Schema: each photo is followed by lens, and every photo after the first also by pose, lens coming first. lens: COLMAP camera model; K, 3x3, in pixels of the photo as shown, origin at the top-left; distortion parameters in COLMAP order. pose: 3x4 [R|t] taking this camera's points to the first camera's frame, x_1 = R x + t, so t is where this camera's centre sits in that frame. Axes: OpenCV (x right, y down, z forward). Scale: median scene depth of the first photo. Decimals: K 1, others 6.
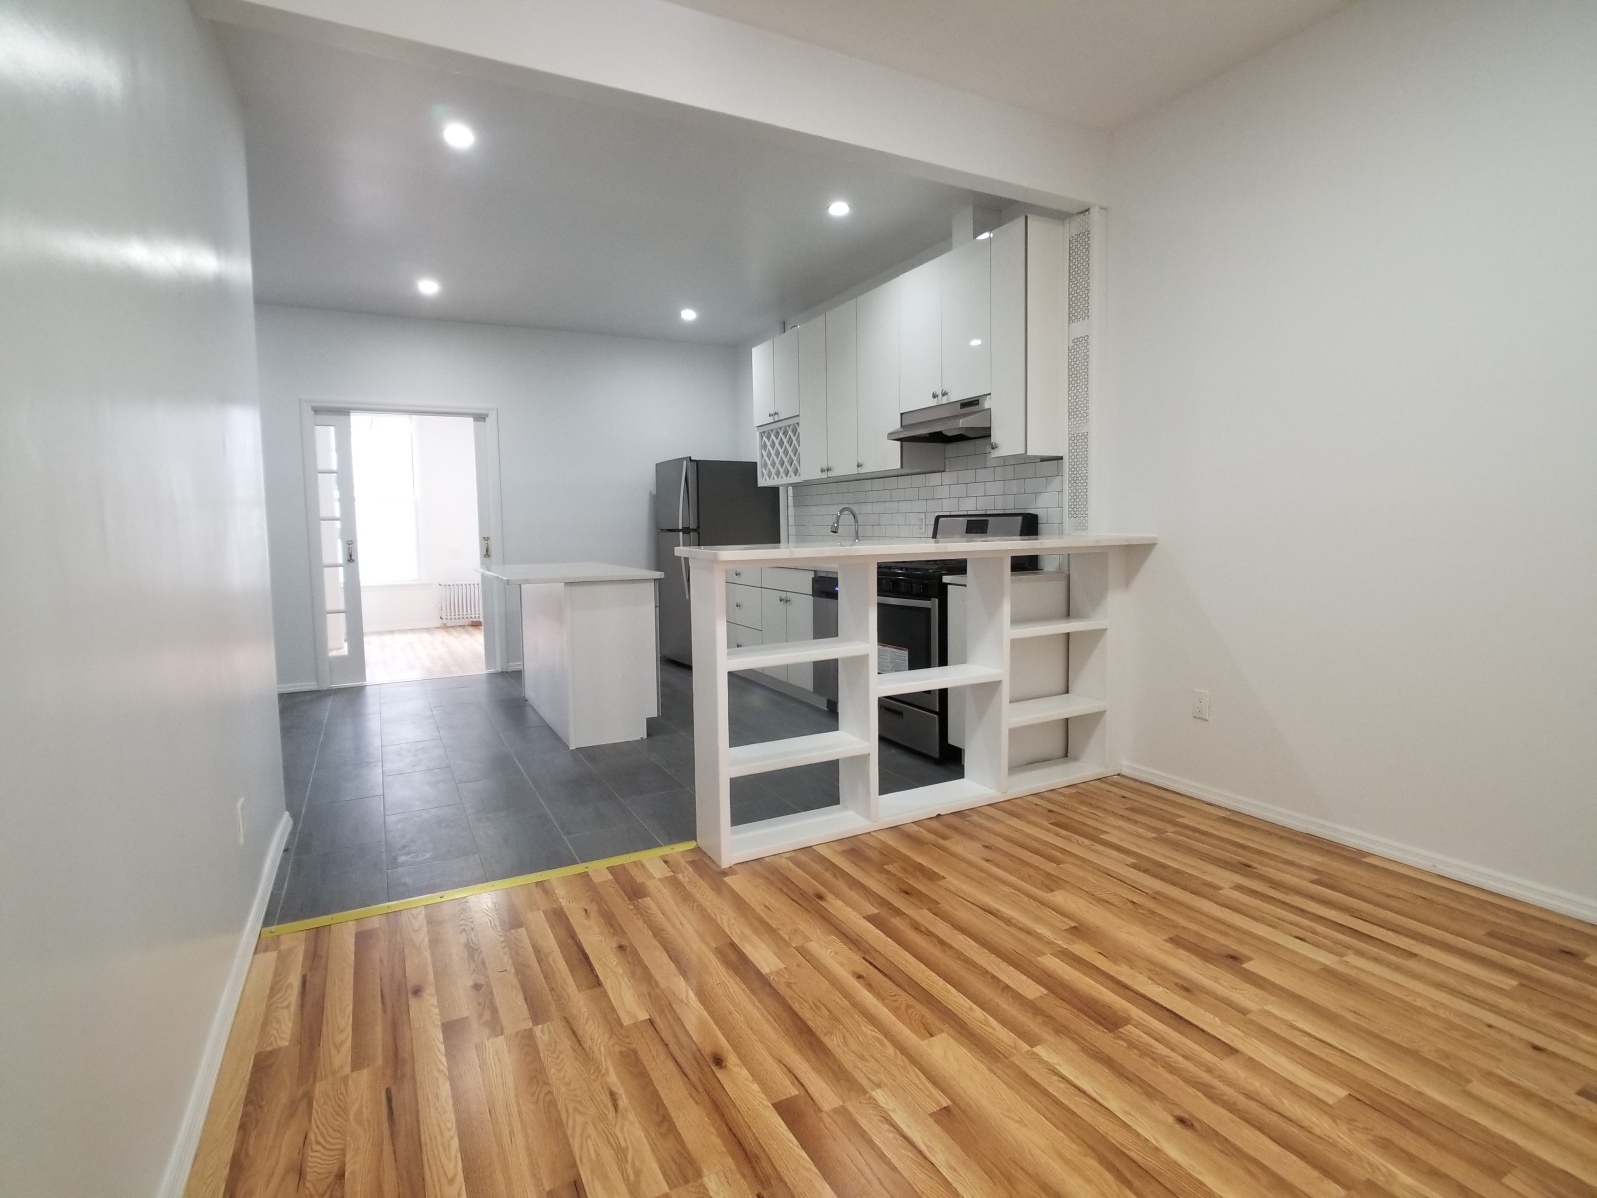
lens RADIAL K [[807.3, 0, 797.5], [0, 807.3, 594.8], [0, 0, 1]] dist [-0.017485, 0.001038]
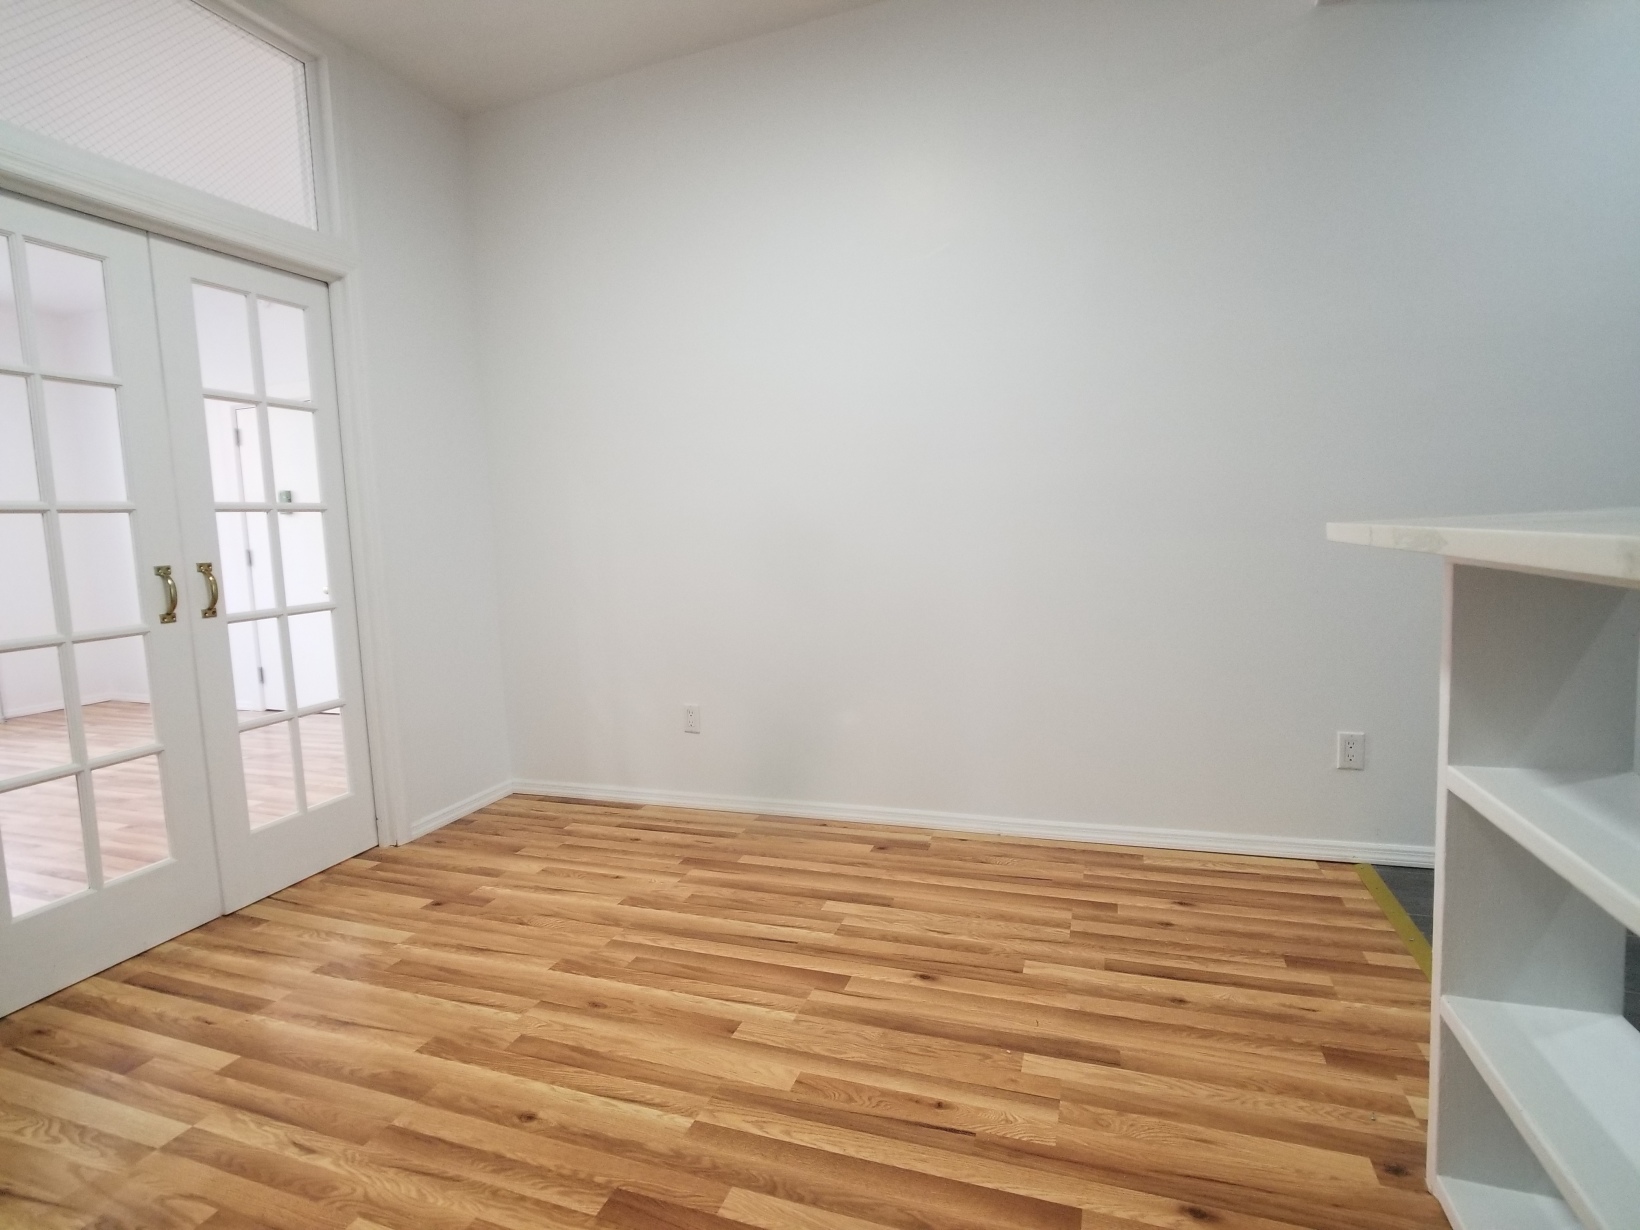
lens RADIAL K [[830.9, 0, 801.8], [0, 830.9, 607.5], [0, 0, 1]] dist [-0.018375, 0.001481]
pose [[-0.743499, 0.115532, -0.658682, 0.703886], [-0.002854, 0.984406, 0.175886, -0.125374], [0.668731, 0.132651, -0.731575, 1.601022]]
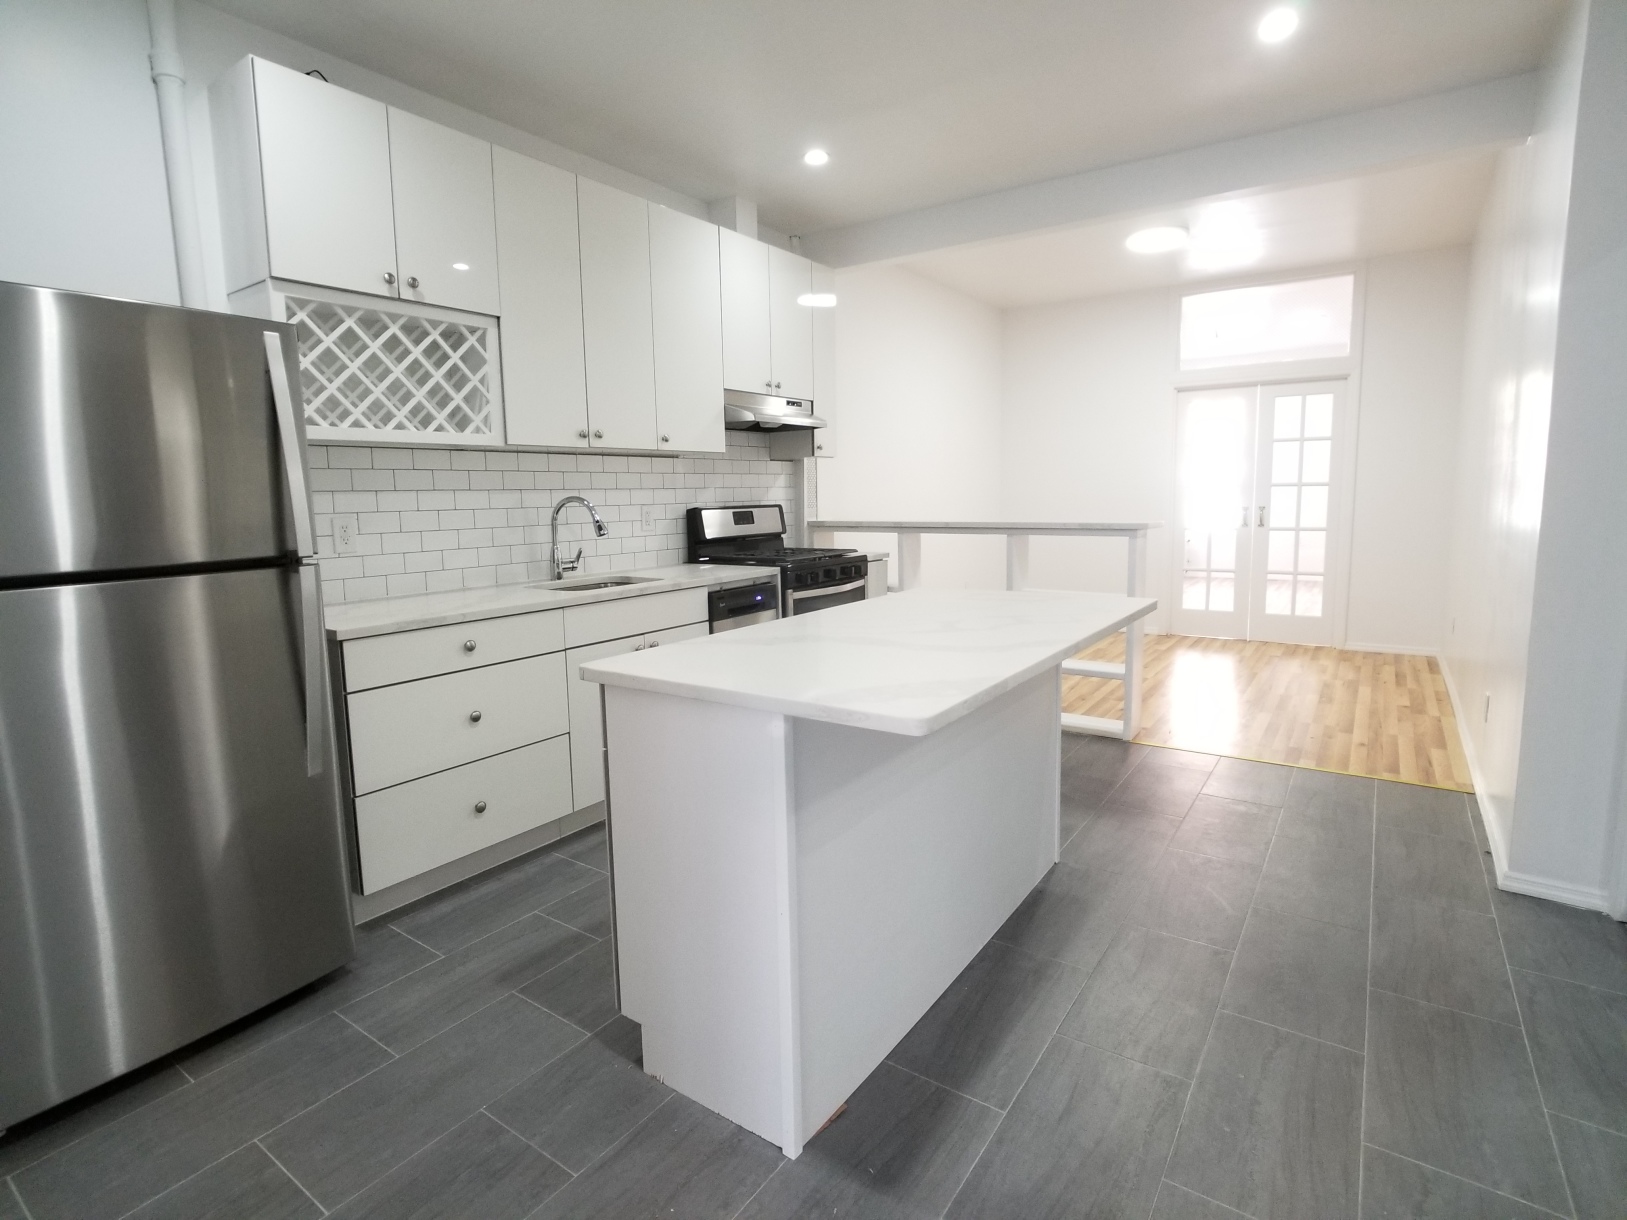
lens RADIAL K [[822.4, 0, 812.5], [0, 822.4, 605.7], [0, 0, 1]] dist [-0.017485, 0.001038]
pose [[-0.458127, -0.090787, 0.884238, -1.734467], [0.109726, 0.981386, 0.157611, -0.304661], [-0.882088, 0.169229, -0.439638, 3.278248]]
